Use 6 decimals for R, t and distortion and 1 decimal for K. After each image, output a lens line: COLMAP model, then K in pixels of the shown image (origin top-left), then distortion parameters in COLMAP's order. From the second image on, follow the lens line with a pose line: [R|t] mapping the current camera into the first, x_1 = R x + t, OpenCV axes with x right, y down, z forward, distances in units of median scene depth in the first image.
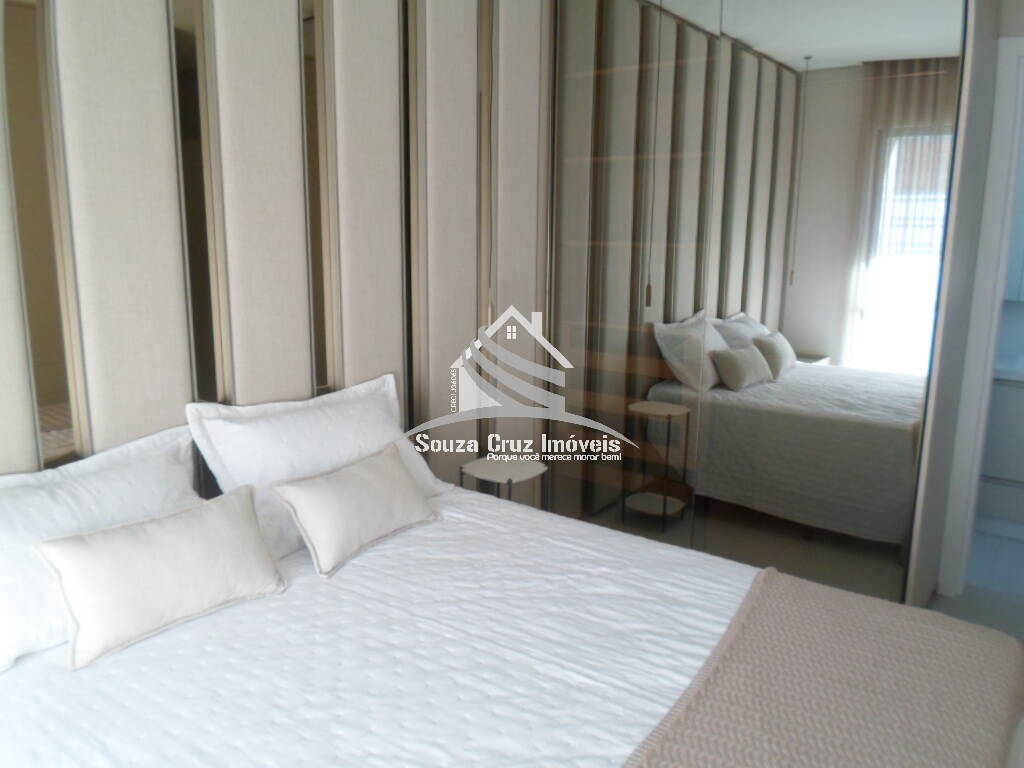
lens RADIAL K [[775.1, 0, 512.0], [0, 775.1, 384.0], [0, 0, 1]] dist [0.003416, -0.030353]
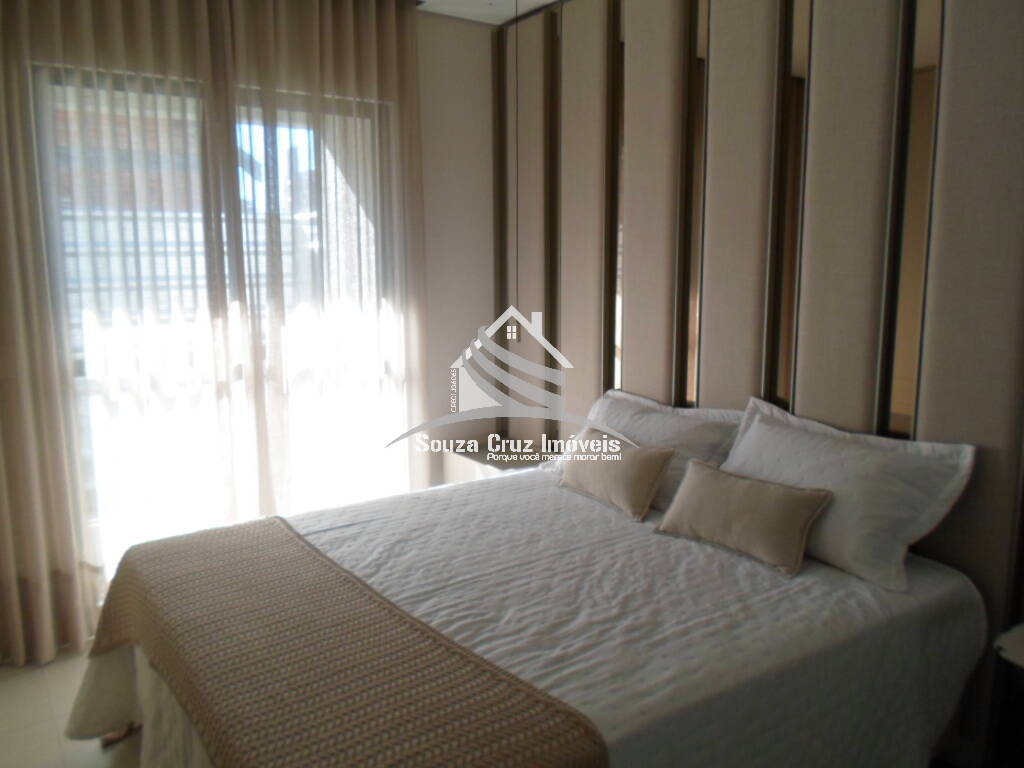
lens RADIAL K [[802.1, 0, 510.5], [0, 802.1, 369.9], [0, 0, 1]] dist [-0.004795, -0.007510]
pose [[-0.314045, 0.129995, -0.940466, 0.963675], [-0.181746, 0.964031, 0.193942, -0.204900], [0.931850, 0.231832, -0.279123, 1.002407]]
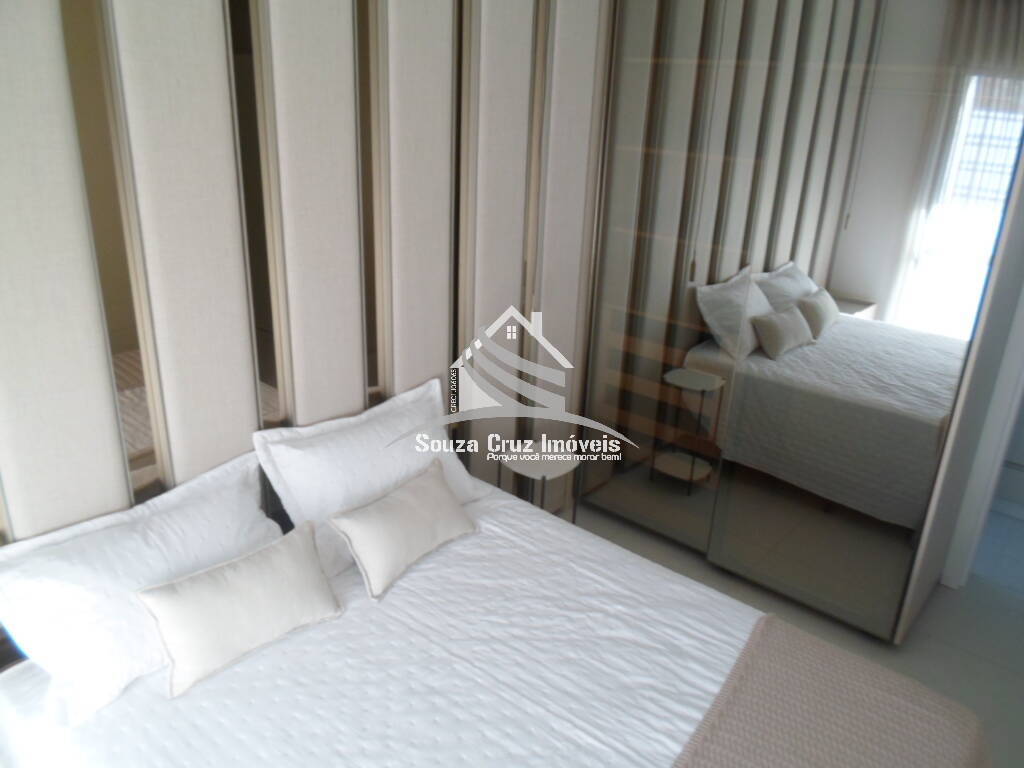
lens RADIAL K [[775.1, 0, 512.0], [0, 775.1, 384.0], [0, 0, 1]] dist [0.003416, -0.030353]
pose [[0.997336, 0.050686, -0.052461, 0.004126], [-0.040727, 0.983546, 0.176006, -0.256292], [0.060519, -0.173401, 0.982990, -0.057885]]
